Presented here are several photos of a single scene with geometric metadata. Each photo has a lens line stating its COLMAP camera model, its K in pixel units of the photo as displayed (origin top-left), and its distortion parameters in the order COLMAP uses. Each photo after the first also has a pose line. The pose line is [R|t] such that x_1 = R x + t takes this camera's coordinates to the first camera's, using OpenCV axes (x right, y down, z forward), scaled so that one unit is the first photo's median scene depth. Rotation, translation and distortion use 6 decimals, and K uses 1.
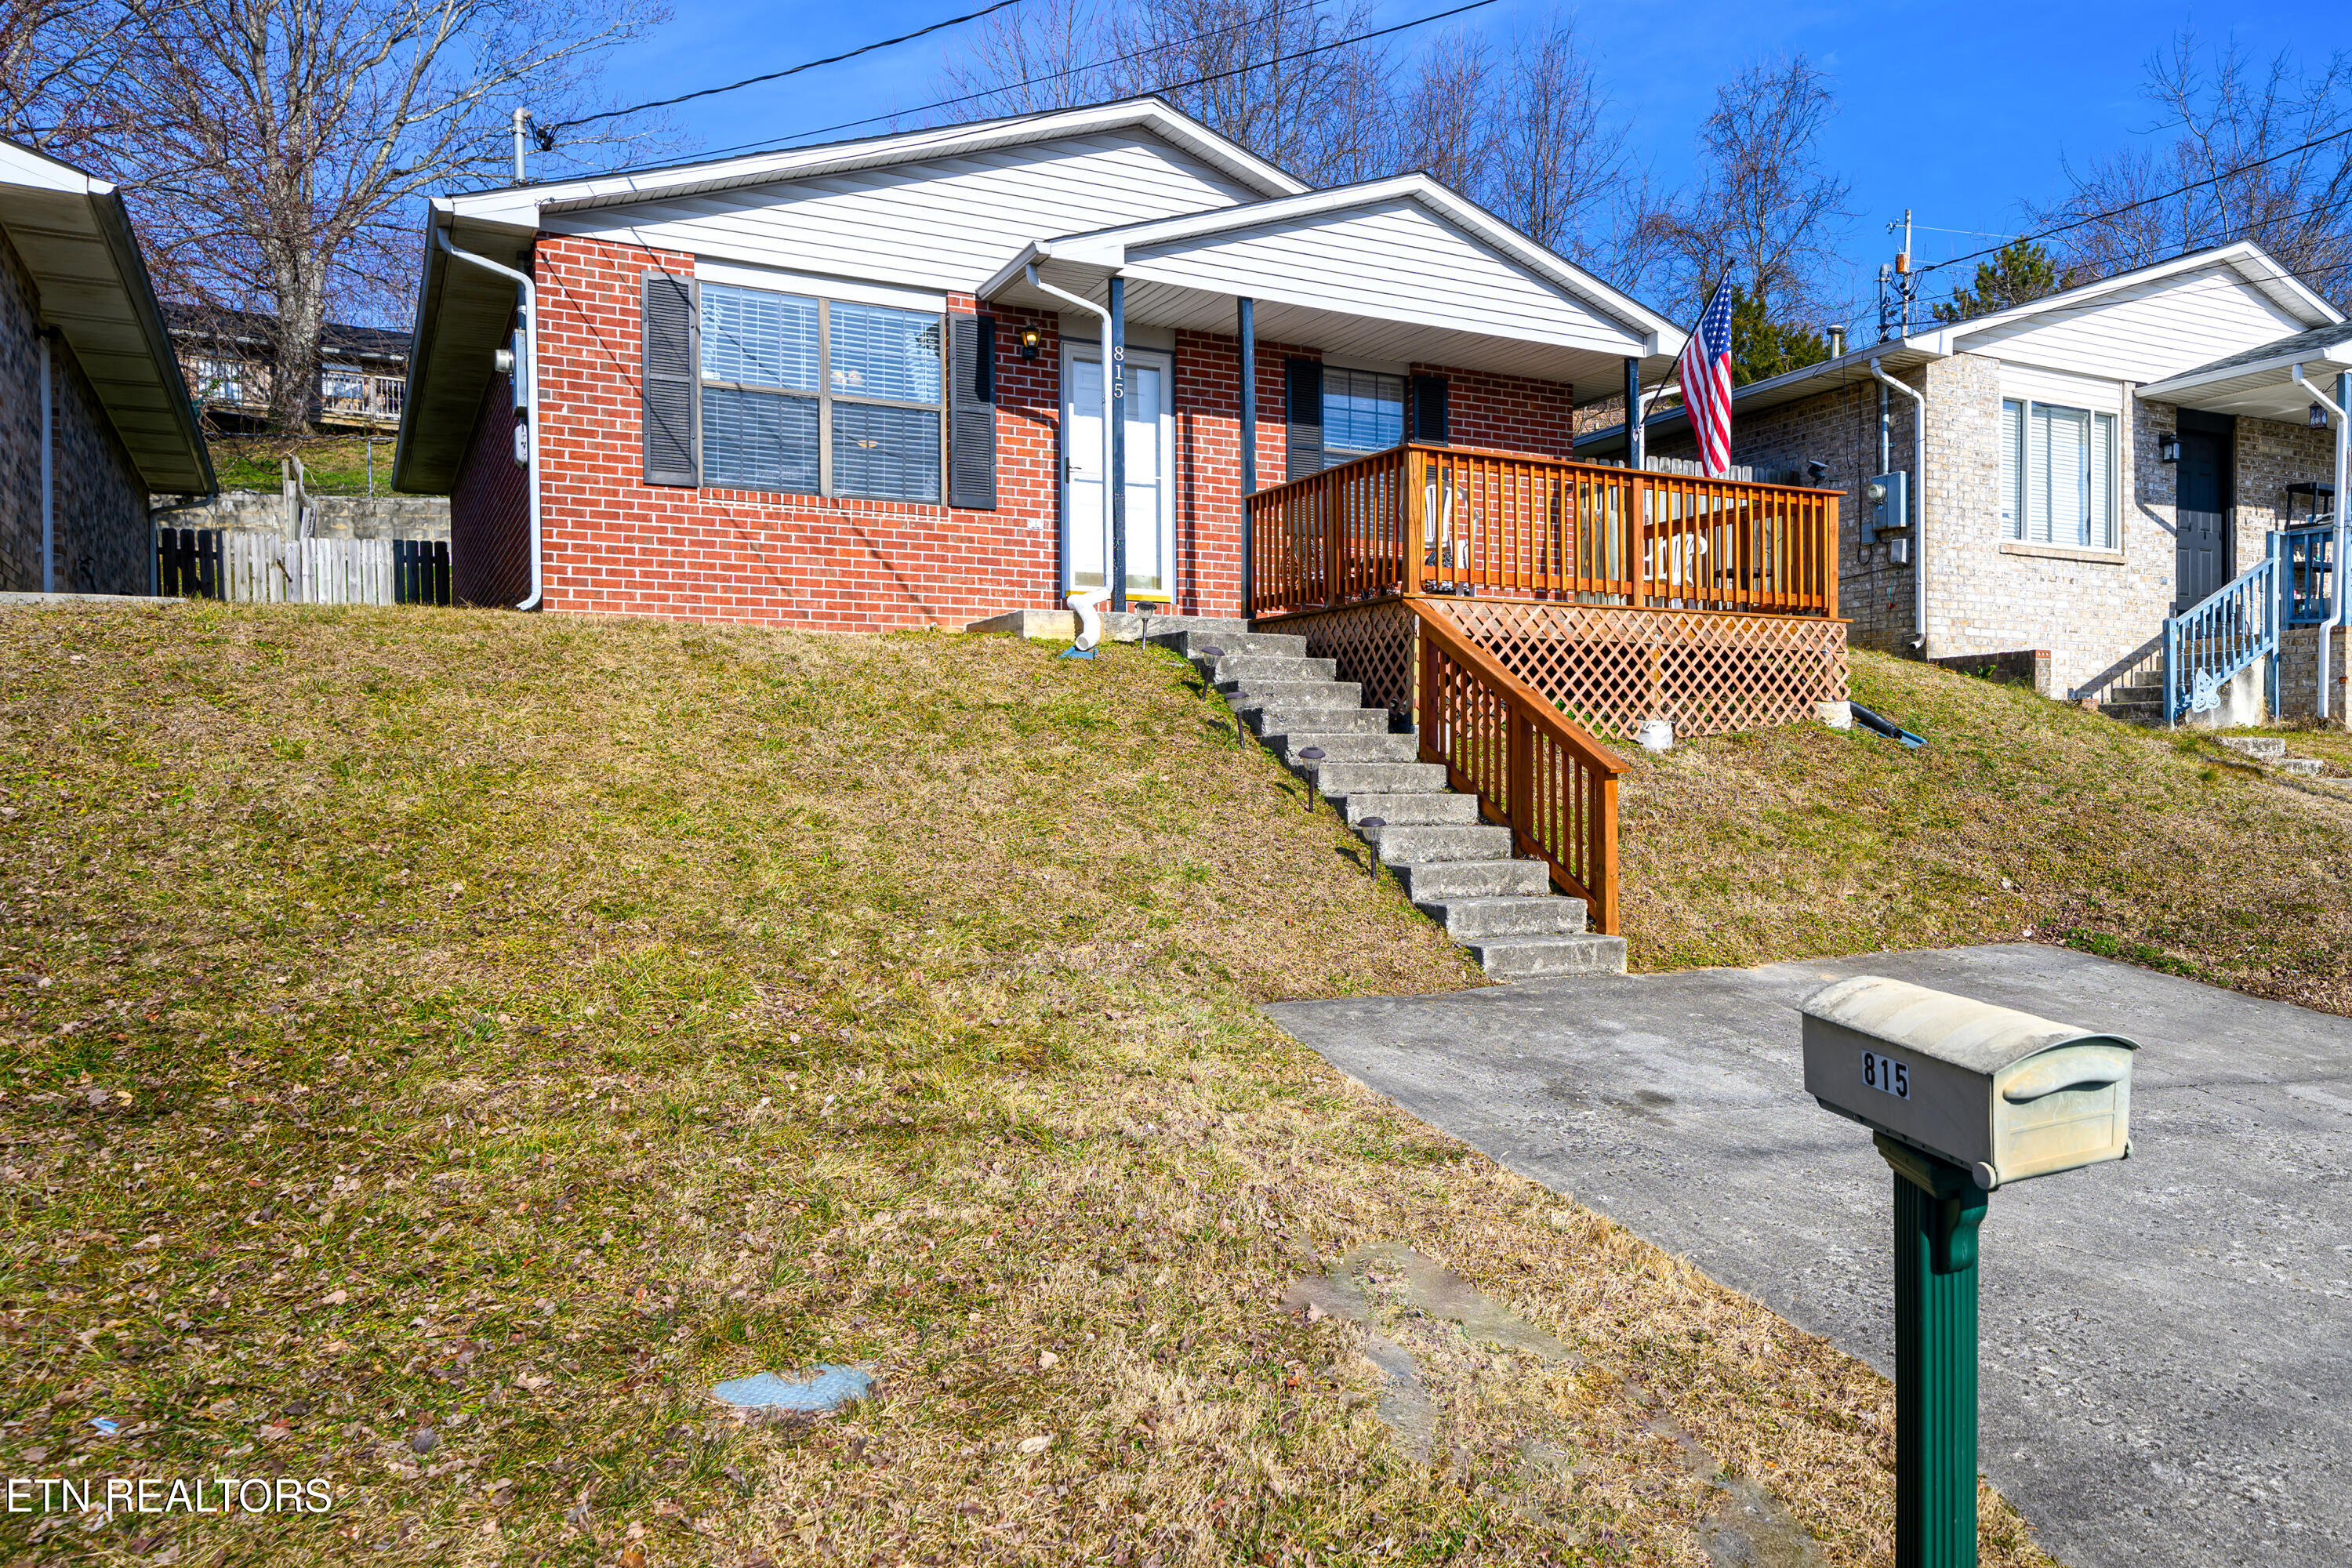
lens RADIAL K [[1558.6, 0, 1176.0], [0, 1558.6, 784.0], [0, 0, 1]] dist [0.015676, 0.002818]
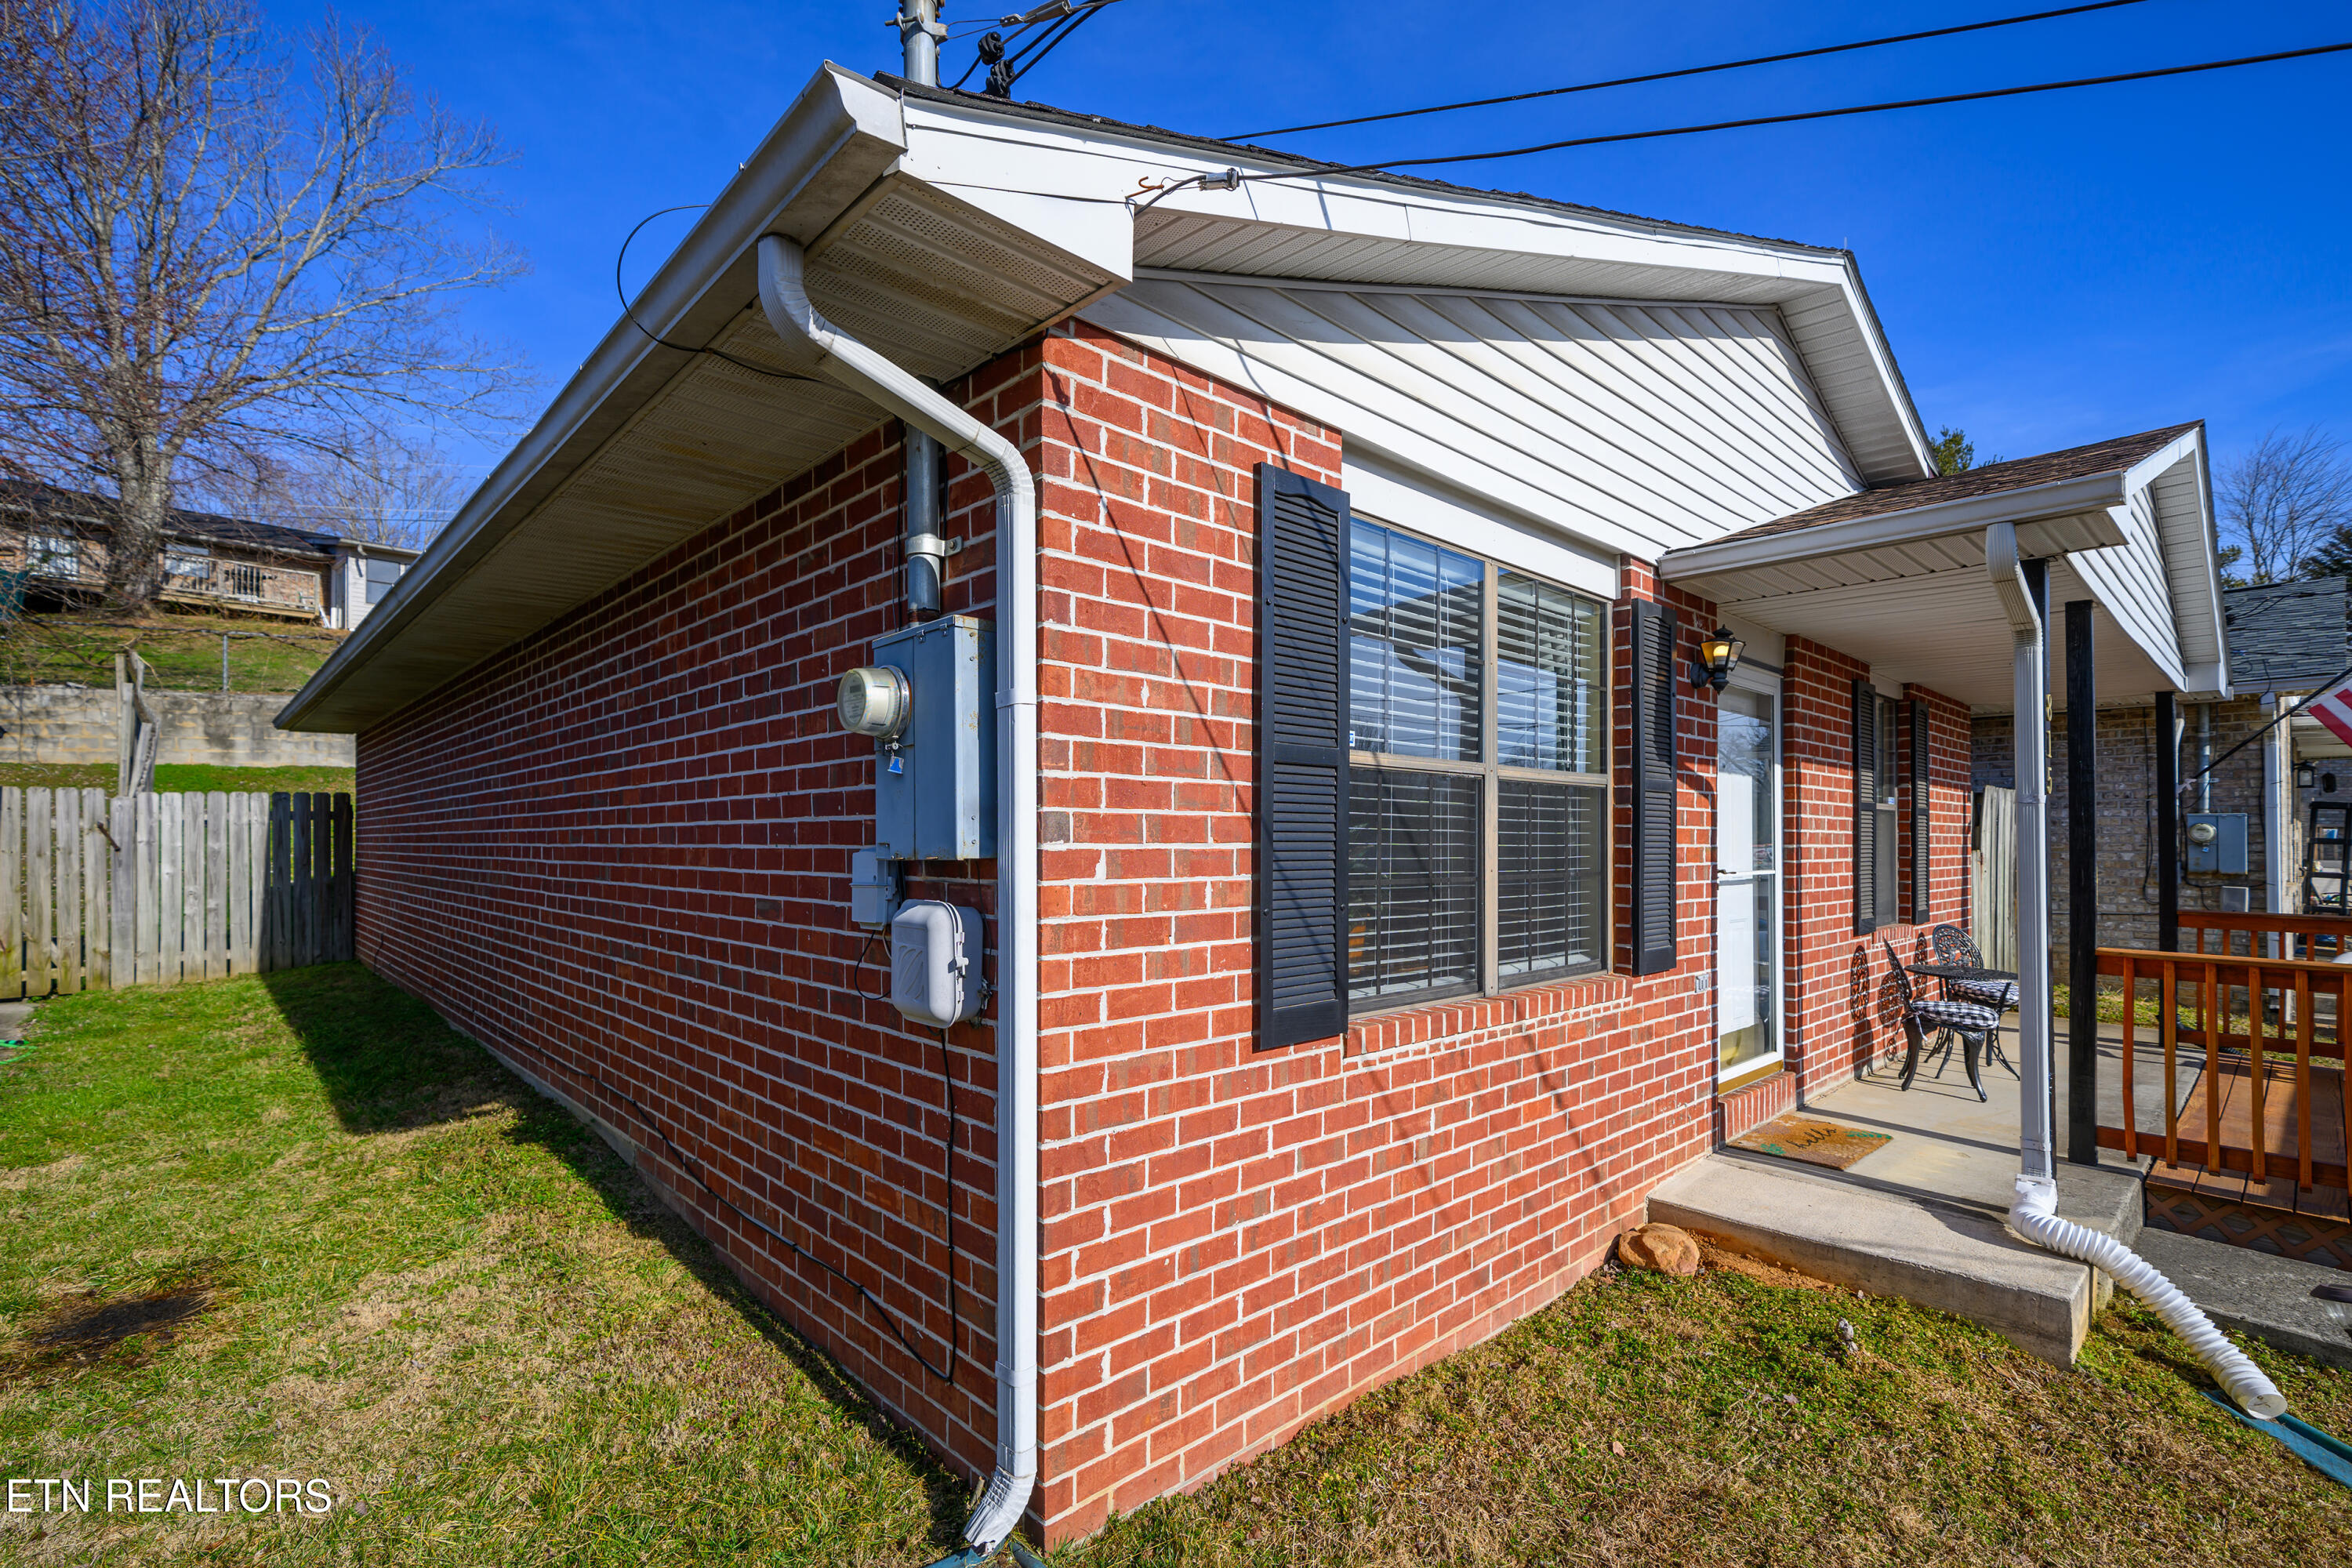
lens RADIAL K [[1065.6, 0, 1118.6], [0, 1065.6, 836.8], [0, 0, 1]] dist [0.000801, 0.005849]
pose [[0.972770, 0.005037, 0.231719, -0.419103], [0.002648, 0.999457, -0.032842, -0.228202], [-0.231759, 0.032561, 0.972228, 0.751112]]
